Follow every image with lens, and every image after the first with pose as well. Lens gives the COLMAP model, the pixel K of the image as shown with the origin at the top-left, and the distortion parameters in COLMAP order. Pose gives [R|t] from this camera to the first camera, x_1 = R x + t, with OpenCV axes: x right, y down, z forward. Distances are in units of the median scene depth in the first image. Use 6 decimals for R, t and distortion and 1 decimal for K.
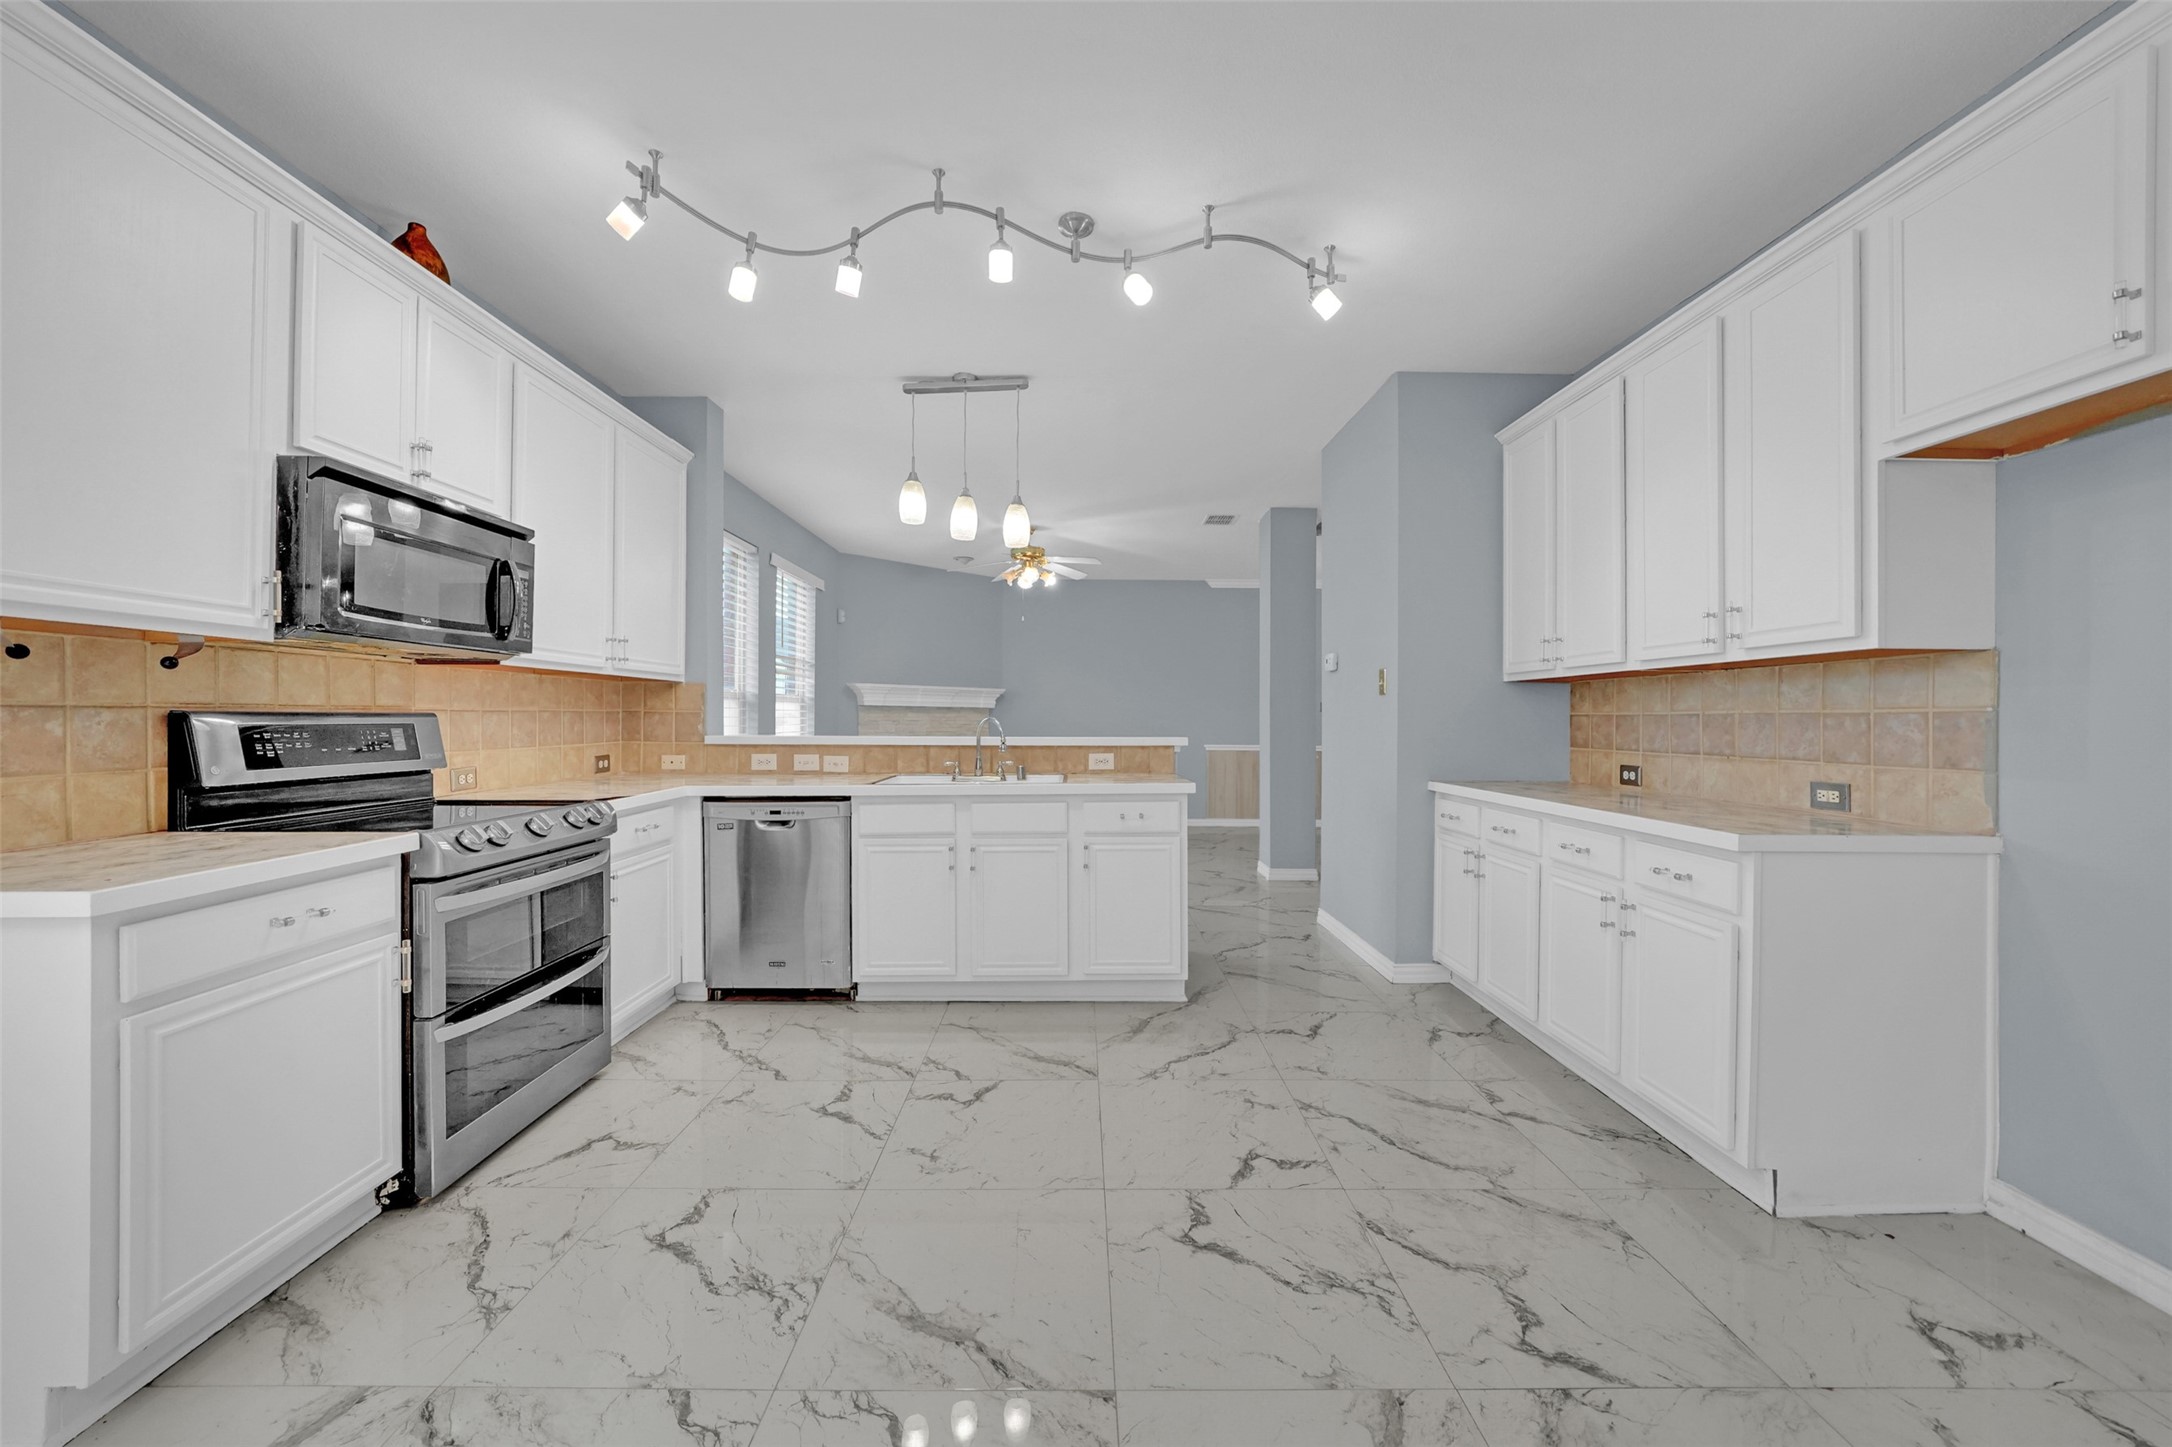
lens RADIAL K [[793.4, 0, 1062.9], [0, 793.4, 742.2], [0, 0, 1]] dist [-0.011344, 0.000539]
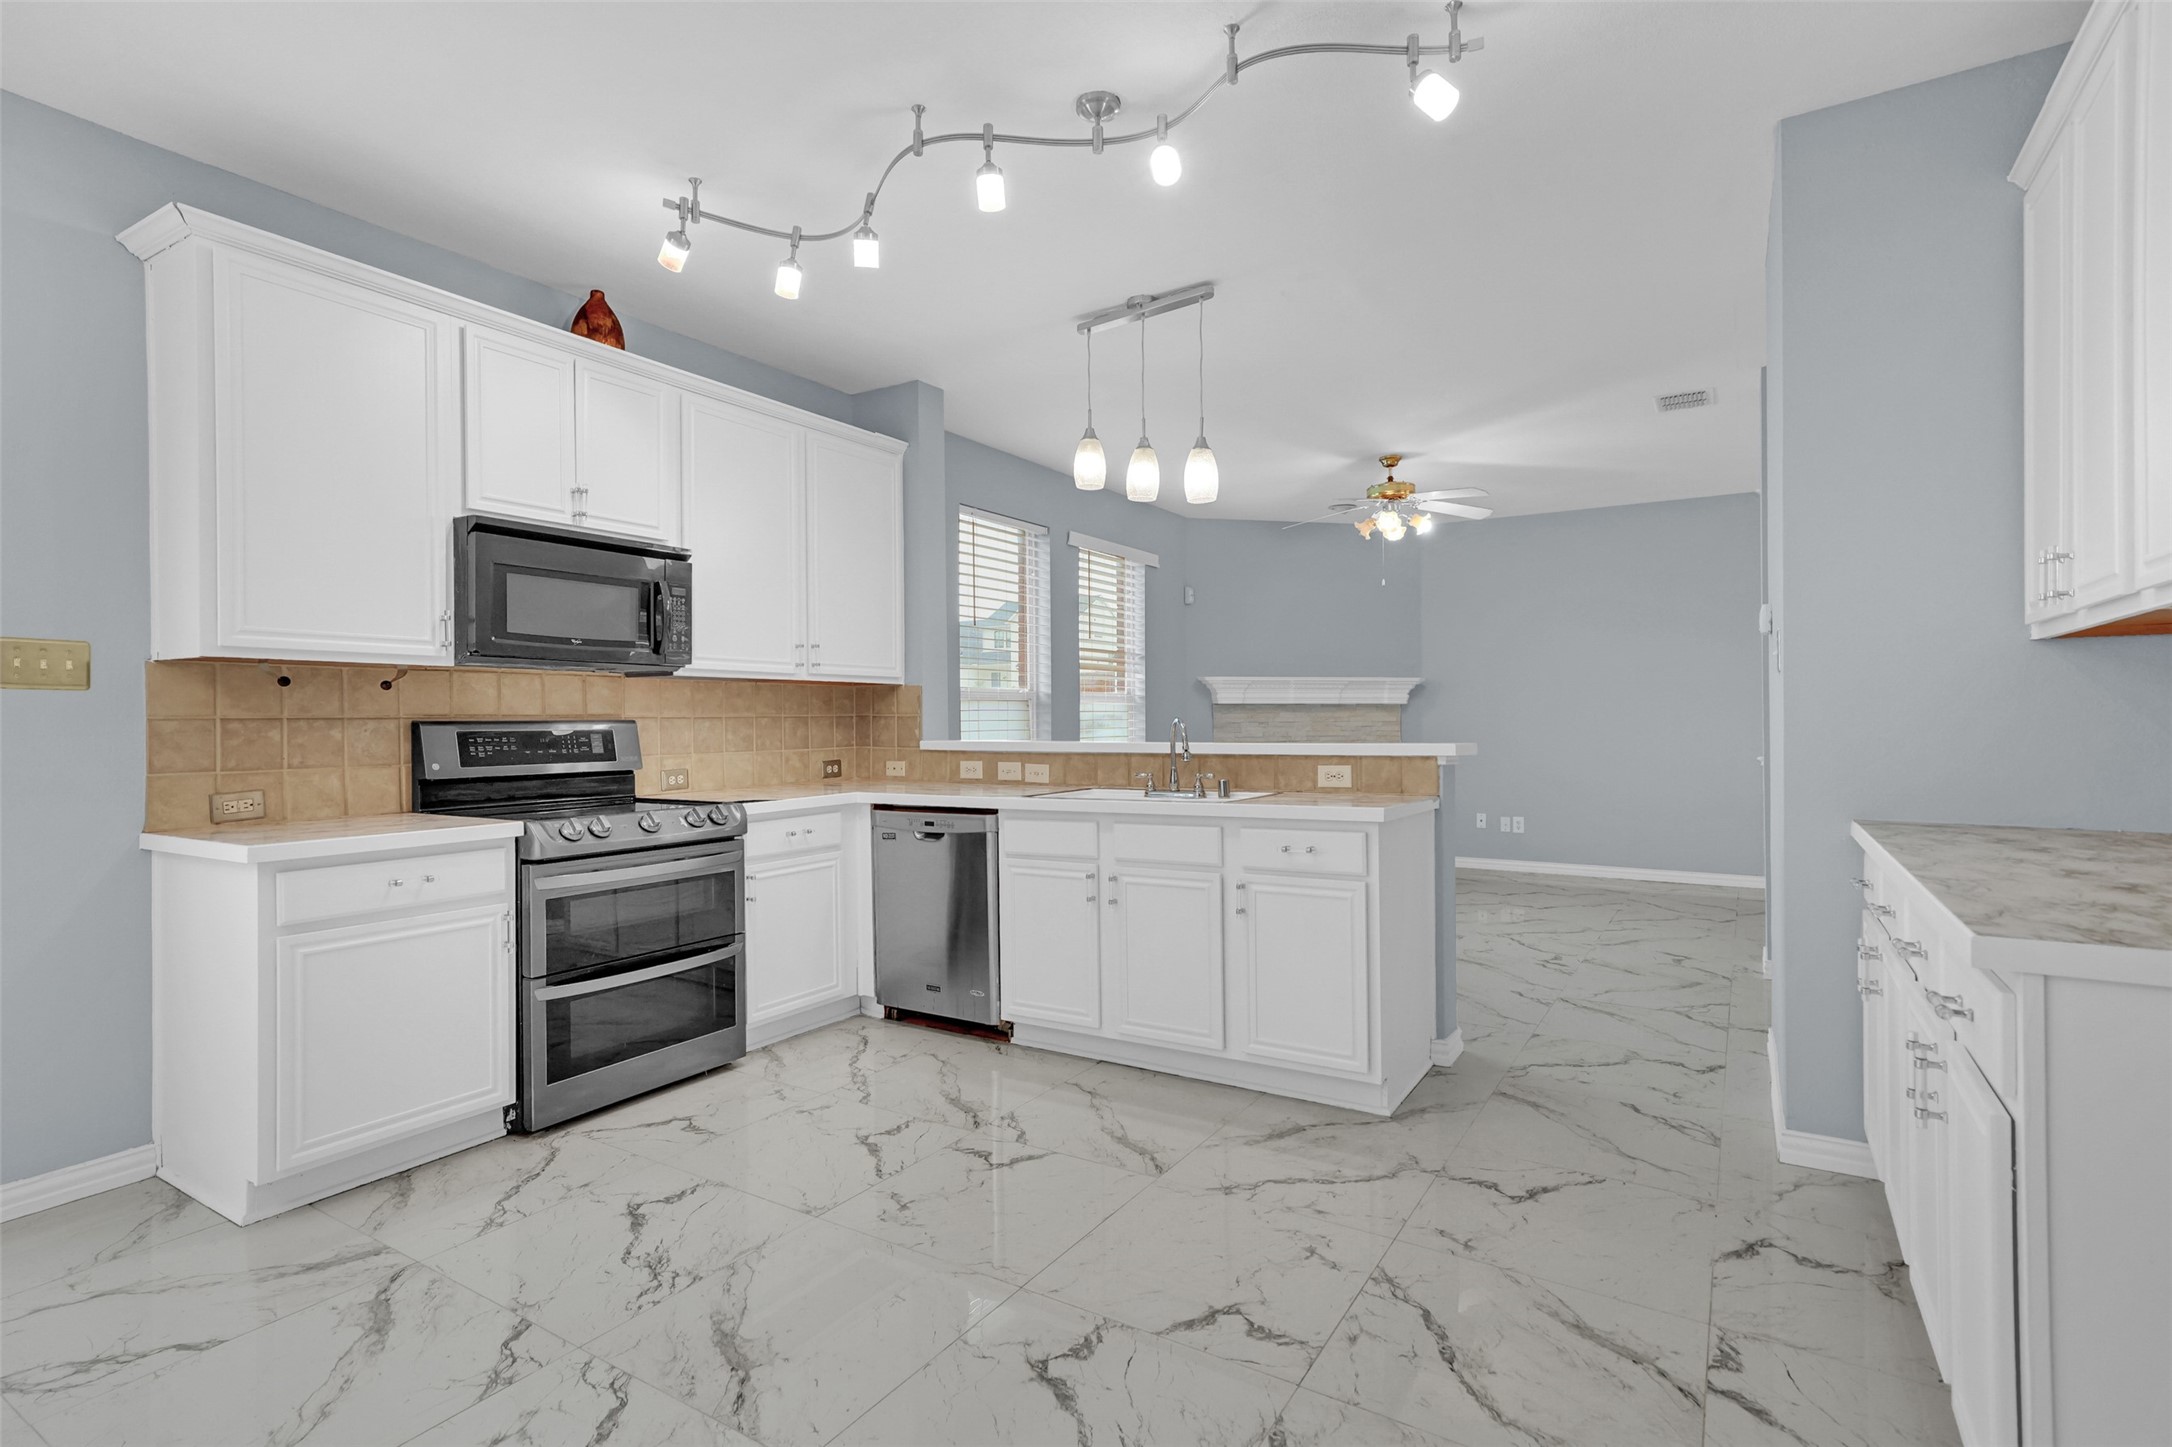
lens RADIAL K [[1024.3, 0, 1059.4], [0, 1024.3, 753.3], [0, 0, 1]] dist [0.012052, 0.000082]
pose [[0.844869, 0.007894, -0.534915, 0.546797], [-0.006100, 0.999968, 0.005122, -0.000952], [0.534938, -0.001065, 0.844890, 0.091978]]
